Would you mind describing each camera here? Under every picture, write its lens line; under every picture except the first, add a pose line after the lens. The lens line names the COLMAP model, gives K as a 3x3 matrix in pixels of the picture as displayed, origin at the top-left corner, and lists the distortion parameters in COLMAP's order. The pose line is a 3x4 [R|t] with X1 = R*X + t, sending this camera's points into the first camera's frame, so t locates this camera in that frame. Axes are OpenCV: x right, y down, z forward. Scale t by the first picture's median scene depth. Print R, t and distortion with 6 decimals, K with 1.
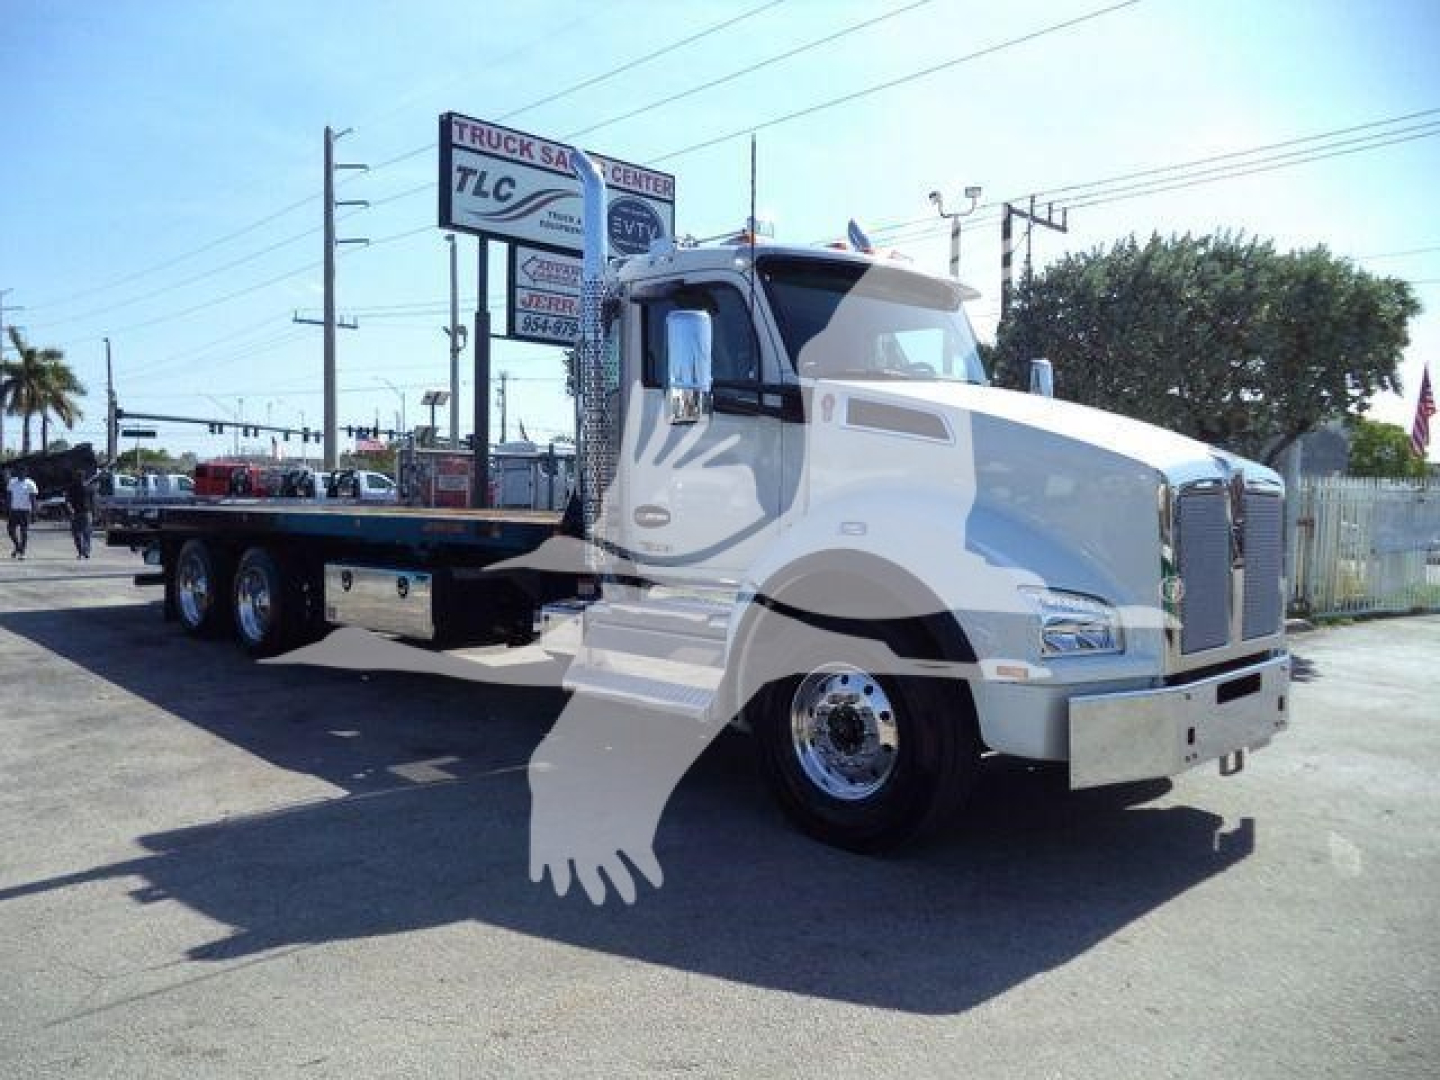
lens RADIAL K [[1084.8, 0, 720.0], [0, 1084.8, 540.0], [0, 0, 1]] dist [-0.032829, 0.004959]
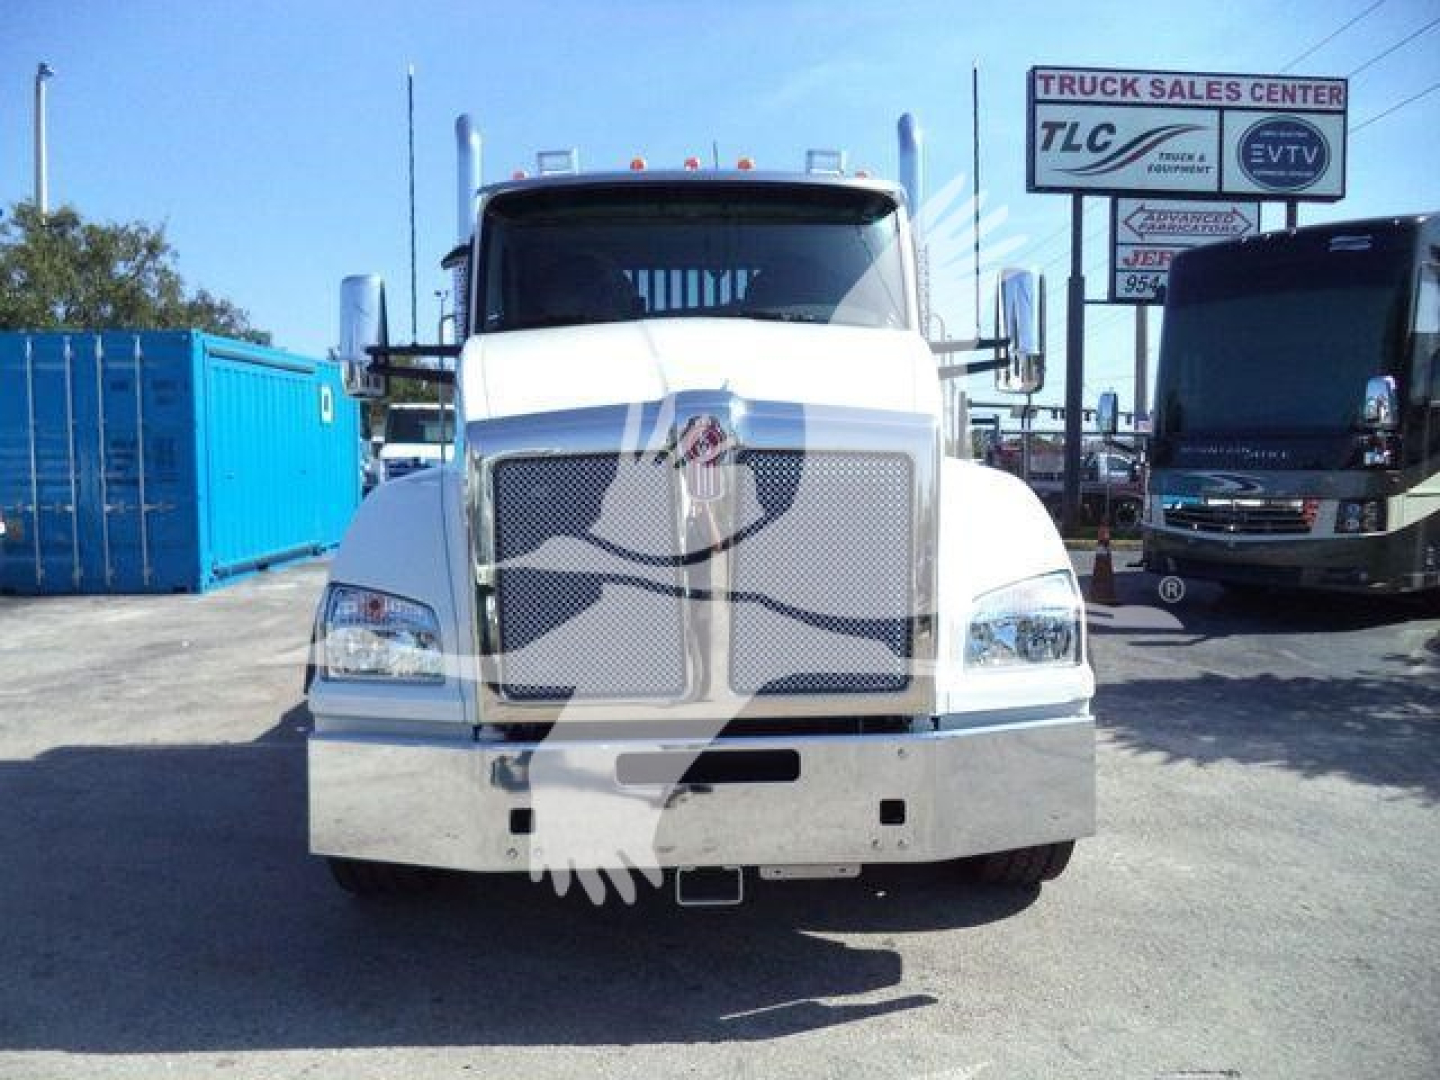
lens RADIAL K [[1108.4, 0, 726.5], [0, 1108.4, 537.2], [0, 0, 1]] dist [-0.023963, 0.000848]
pose [[0.765962, 0.026592, -0.642336, 0.158055], [-0.019497, 0.999645, 0.018134, -0.001596], [0.642591, -0.001366, 0.766208, 0.090516]]
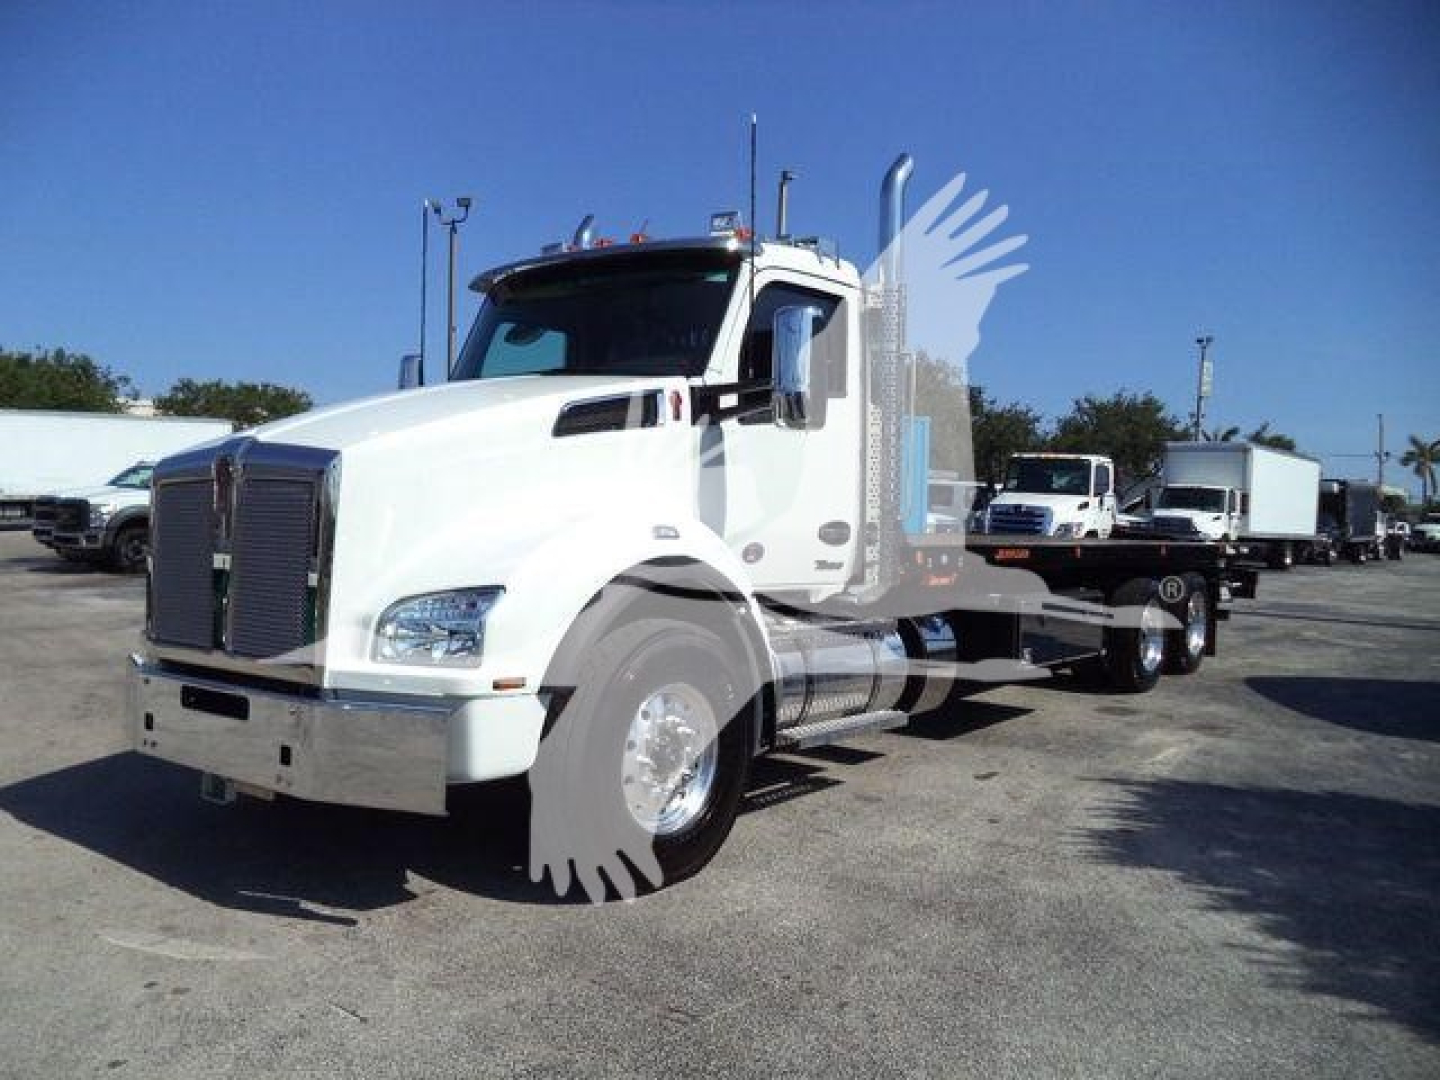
lens RADIAL K [[1084.8, 0, 720.0], [0, 1084.8, 540.0], [0, 0, 1]] dist [-0.032829, 0.004959]
pose [[0.250114, 0.029858, -0.967756, 0.251041], [-0.081842, 0.996599, 0.009596, -0.006484], [0.964751, 0.076803, 0.251707, 0.204661]]
